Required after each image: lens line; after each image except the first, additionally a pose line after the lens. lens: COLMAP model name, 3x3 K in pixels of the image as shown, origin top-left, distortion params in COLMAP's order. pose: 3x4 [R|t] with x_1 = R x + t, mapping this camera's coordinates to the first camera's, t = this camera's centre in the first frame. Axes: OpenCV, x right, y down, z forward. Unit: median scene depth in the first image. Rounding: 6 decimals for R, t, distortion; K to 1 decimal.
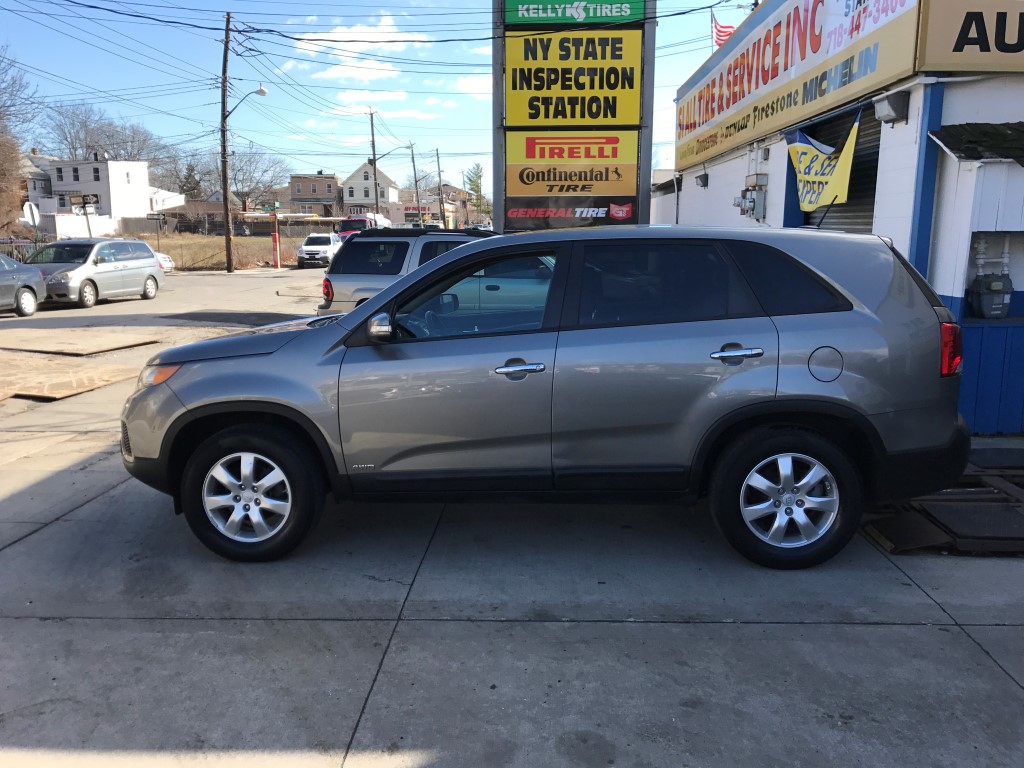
lens RADIAL K [[840.3, 0, 498.9], [0, 840.3, 371.2], [0, 0, 1]] dist [0.021535, -0.026250]
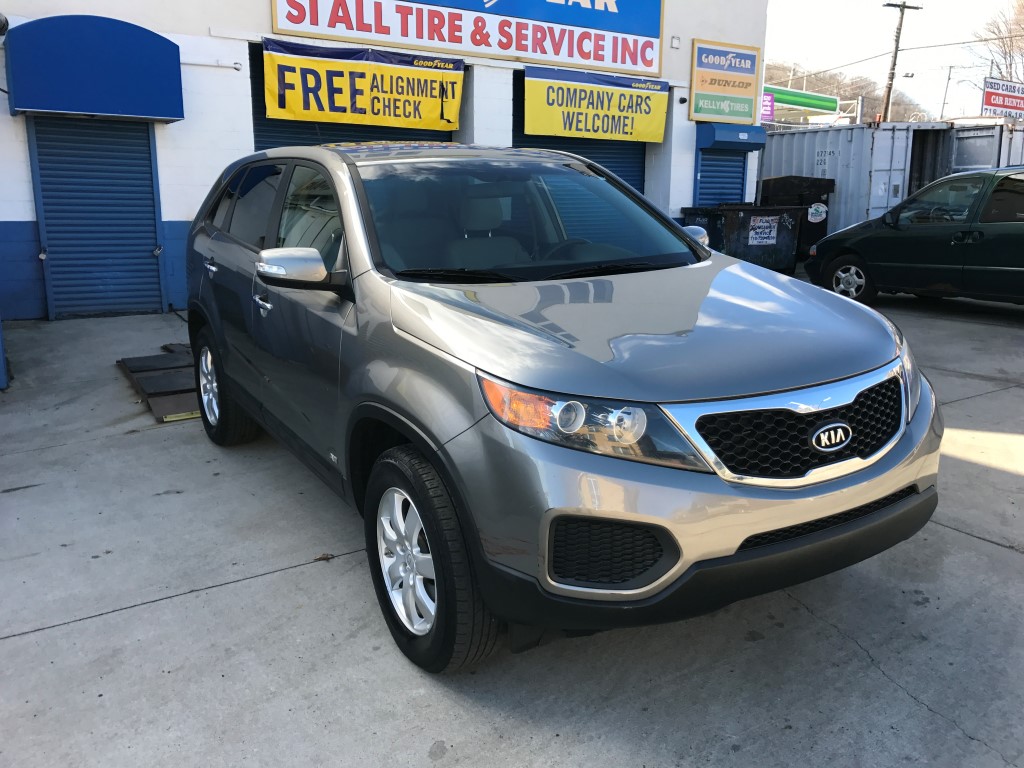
lens RADIAL K [[840.3, 0, 493.6], [0, 840.3, 380.0], [0, 0, 1]] dist [0.021535, -0.026250]
pose [[-0.577664, -0.174811, 0.797336, -0.887066], [0.133568, 0.943391, 0.303602, -0.245952], [-0.805273, 0.281878, -0.521614, 1.880970]]
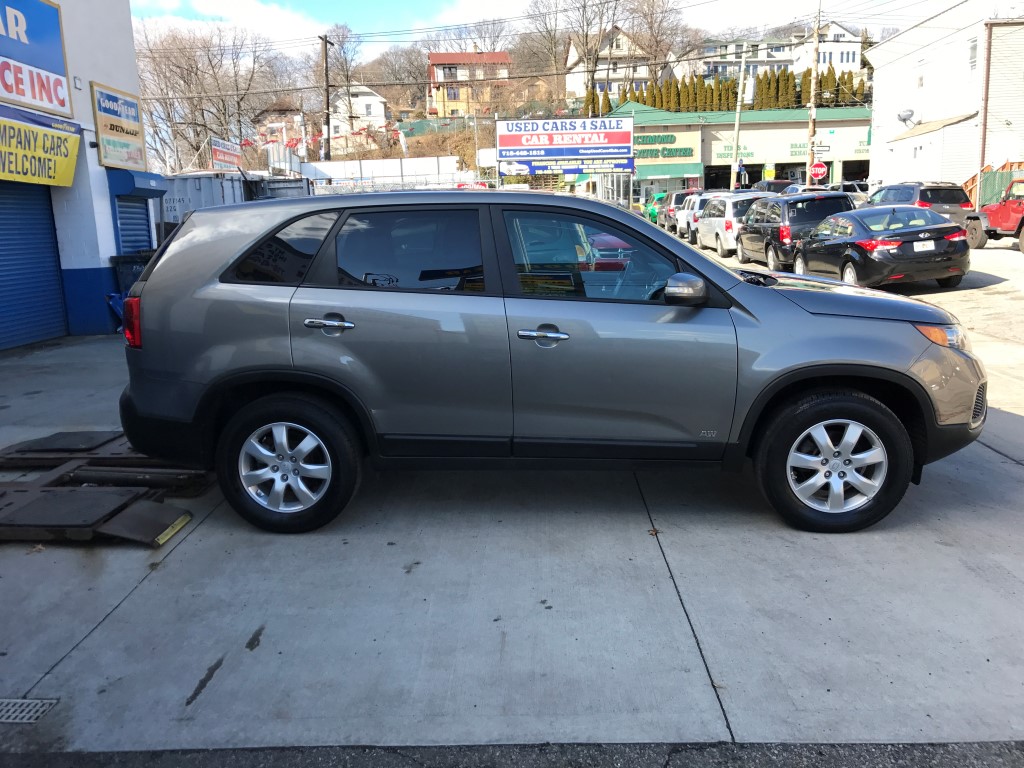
lens RADIAL K [[840.3, 0, 503.8], [0, 840.3, 381.7], [0, 0, 1]] dist [0.021535, -0.026250]
pose [[-0.999129, 0.039461, -0.013571, 0.131656], [0.032486, 0.939647, 0.340599, -0.376007], [0.026193, 0.339861, -0.940111, 2.574406]]
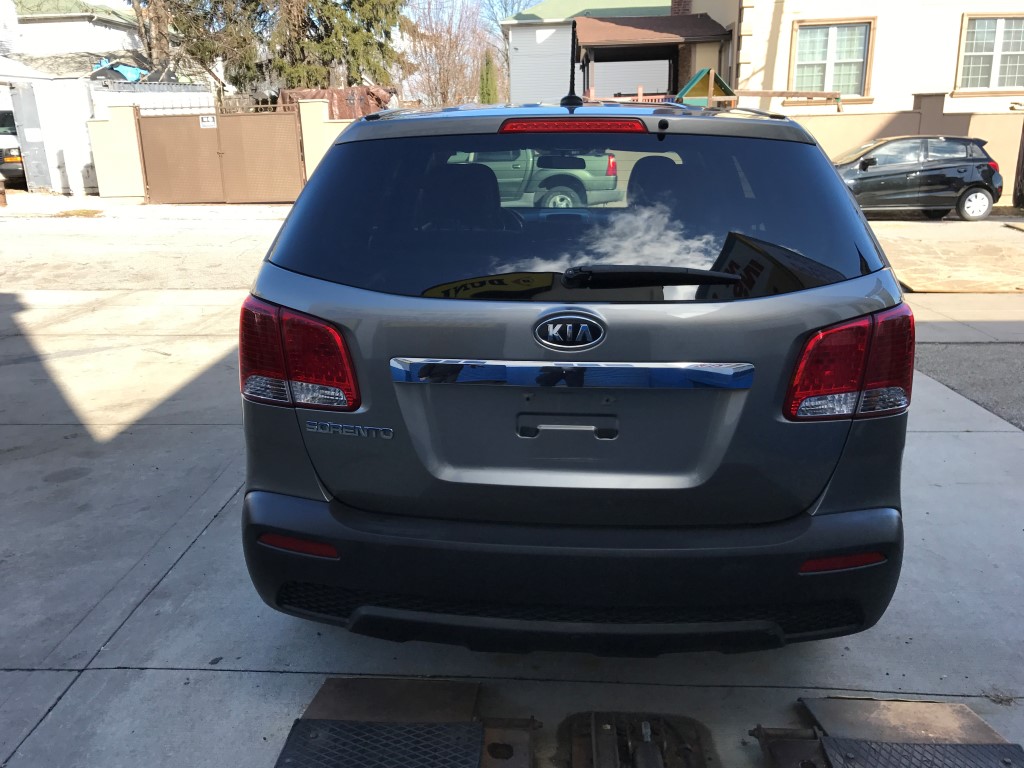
lens RADIAL K [[840.3, 0, 501.0], [0, 840.3, 376.4], [0, 0, 1]] dist [0.021535, -0.026250]
pose [[0.012126, 0.274645, -0.961469, 1.110327], [-0.140433, 0.952478, 0.270305, -0.178822], [0.990016, 0.131744, 0.050119, 1.211671]]
